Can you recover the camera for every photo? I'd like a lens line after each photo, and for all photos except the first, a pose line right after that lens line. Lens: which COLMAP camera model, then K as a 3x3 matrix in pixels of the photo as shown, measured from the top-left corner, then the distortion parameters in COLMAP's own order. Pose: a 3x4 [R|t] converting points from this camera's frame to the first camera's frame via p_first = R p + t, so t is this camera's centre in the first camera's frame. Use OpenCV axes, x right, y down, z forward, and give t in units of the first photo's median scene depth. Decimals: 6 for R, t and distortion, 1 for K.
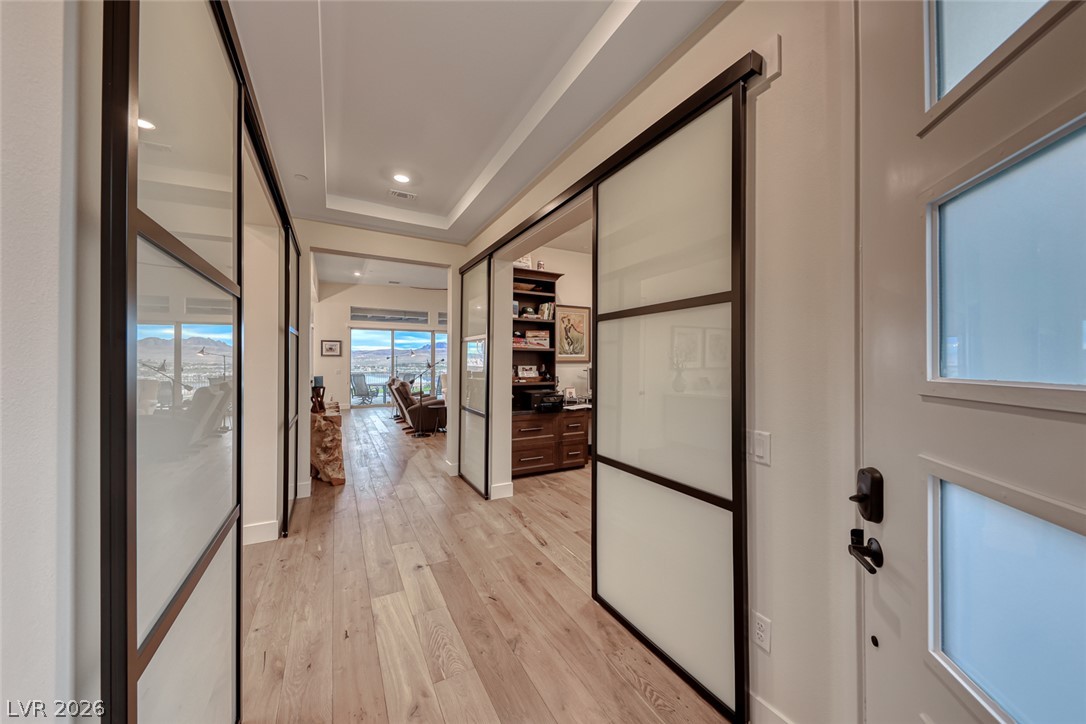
lens RADIAL K [[374.2, 0, 540.6], [0, 374.2, 360.7], [0, 0, 1]] dist [0.009415, -0.004522]
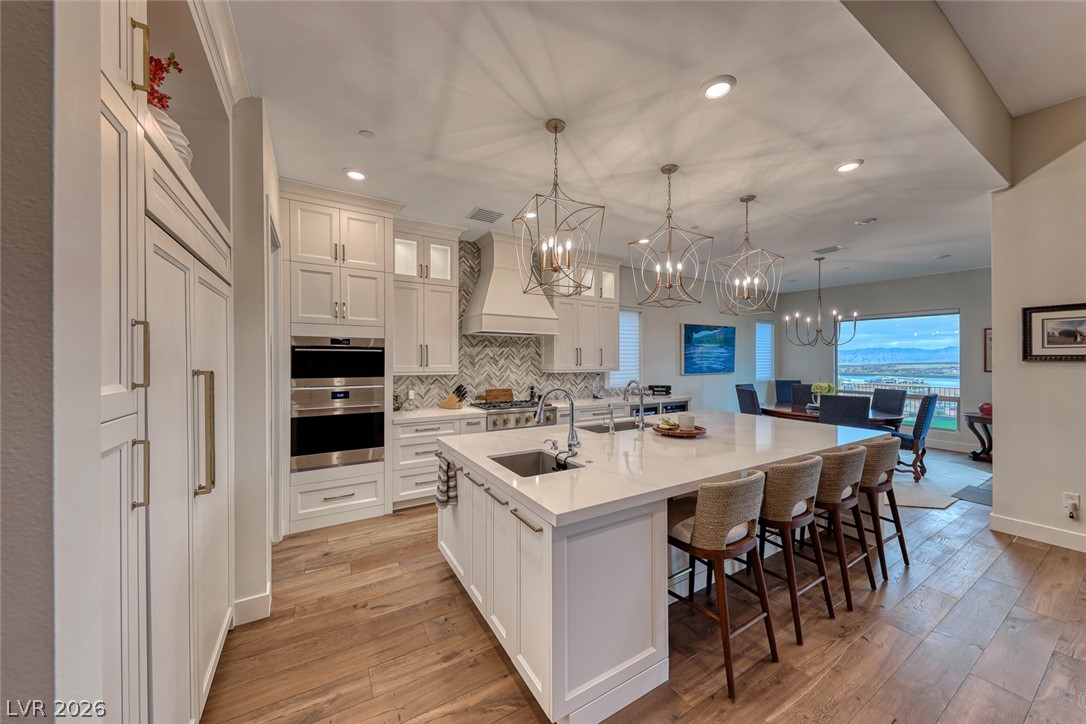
lens RADIAL K [[374.2, 0, 540.9], [0, 374.2, 357.7], [0, 0, 1]] dist [0.009415, -0.004522]
pose [[0.037074, -0.008998, -0.999272, -0.257454], [-0.001115, 0.999958, -0.009045, -0.009588], [0.999312, 0.001450, 0.037063, 0.521222]]
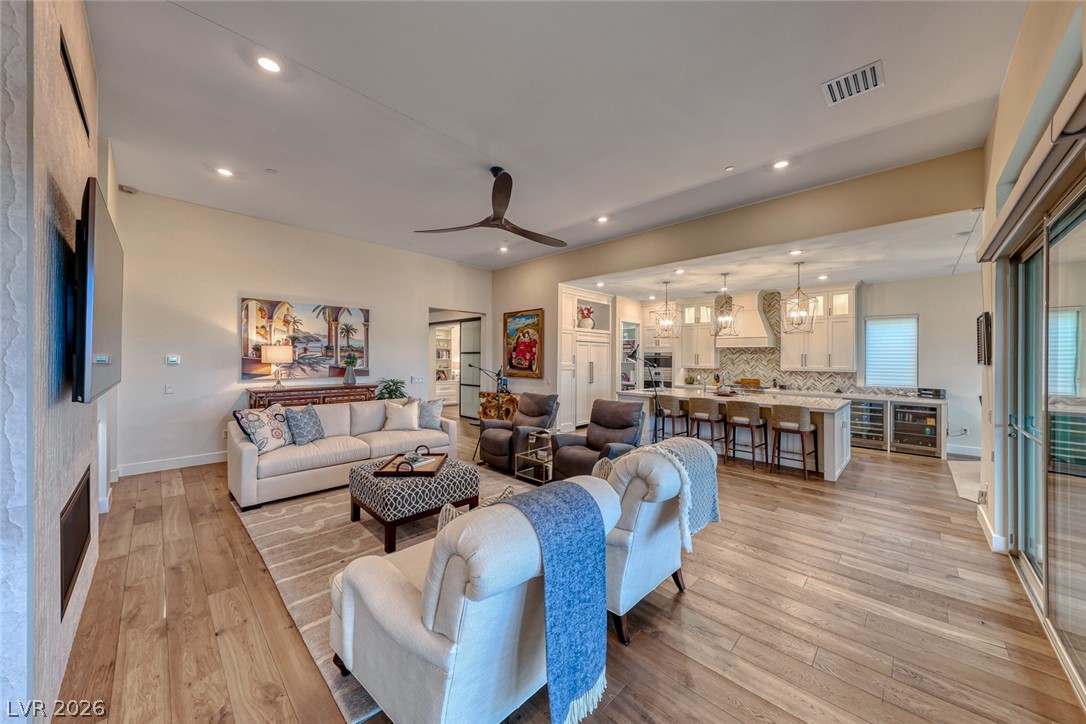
lens RADIAL K [[374.2, 0, 542.4], [0, 374.2, 354.9], [0, 0, 1]] dist [0.009415, -0.004522]
pose [[-0.957067, -0.015635, -0.289444, -0.094279], [-0.012489, 0.999841, -0.012712, -0.009915], [0.289597, -0.008552, -0.957110, 1.059660]]
